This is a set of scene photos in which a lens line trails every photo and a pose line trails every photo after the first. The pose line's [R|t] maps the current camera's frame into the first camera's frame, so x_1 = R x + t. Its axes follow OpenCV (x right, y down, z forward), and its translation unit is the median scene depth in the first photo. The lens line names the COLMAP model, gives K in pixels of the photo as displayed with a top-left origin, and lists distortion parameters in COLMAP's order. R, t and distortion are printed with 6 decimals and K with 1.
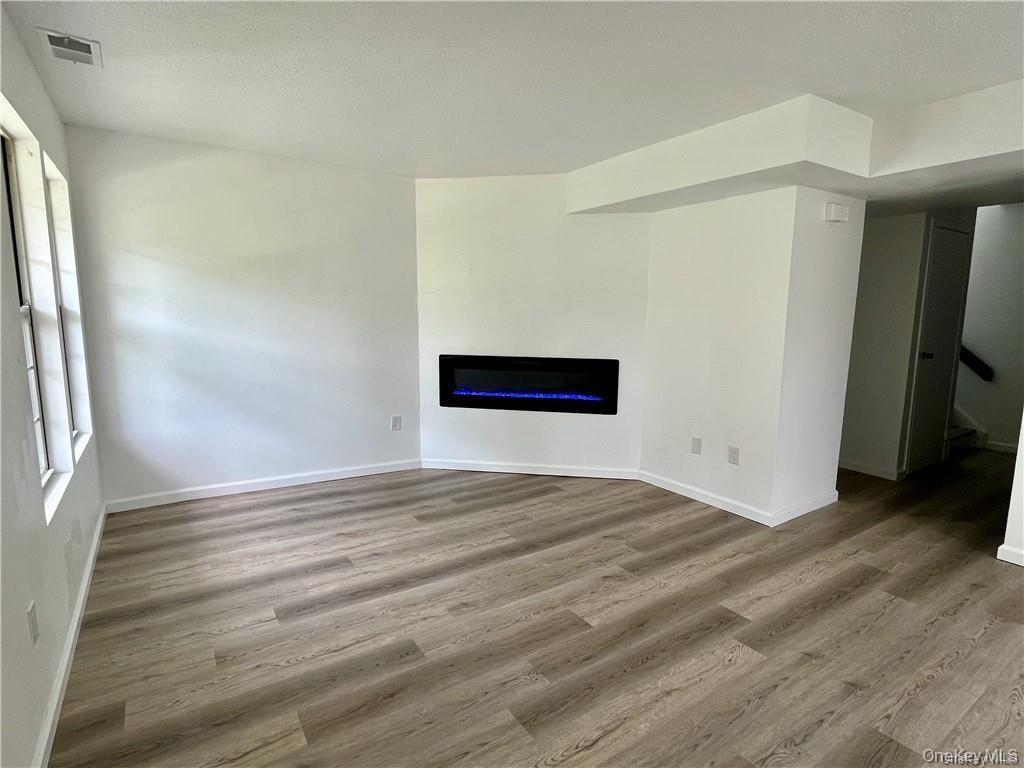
lens RADIAL K [[526.9, 0, 509.6], [0, 526.9, 381.3], [0, 0, 1]] dist [-0.006016, 0.001660]
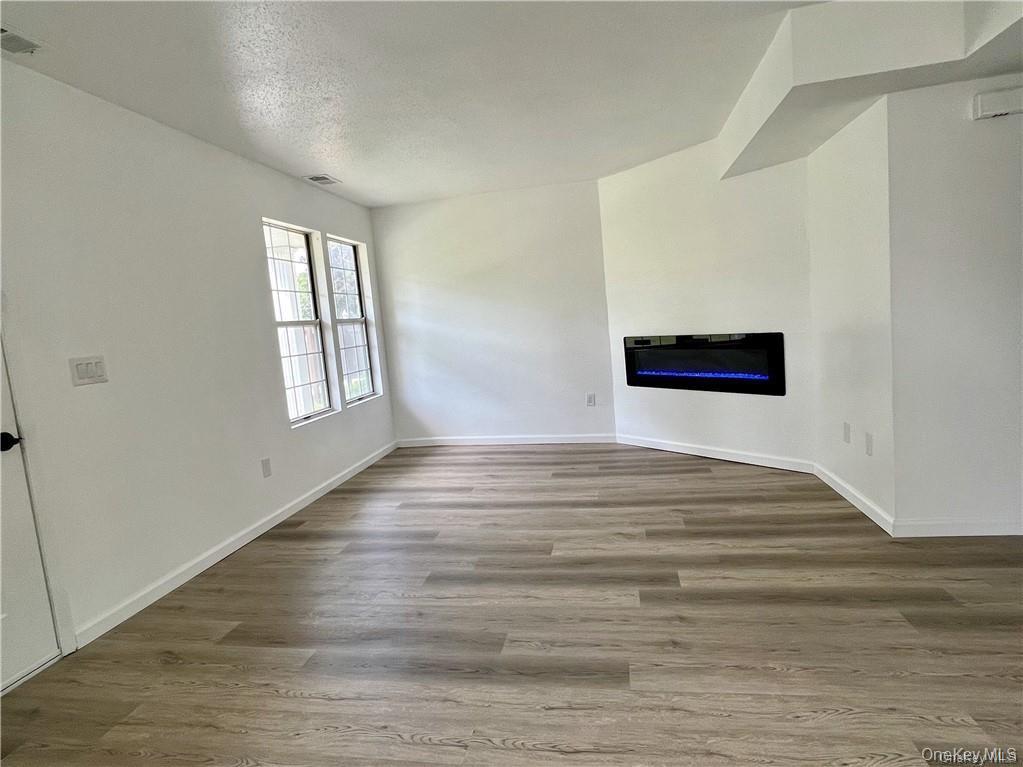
lens RADIAL K [[572.4, 0, 511.4], [0, 572.4, 386.3], [0, 0, 1]] dist [-0.004925, 0.001117]
pose [[0.717886, 0.010754, -0.696078, 0.681477], [-0.000176, 0.999883, 0.015265, 0.042088], [0.696161, -0.010836, 0.717804, 0.004198]]
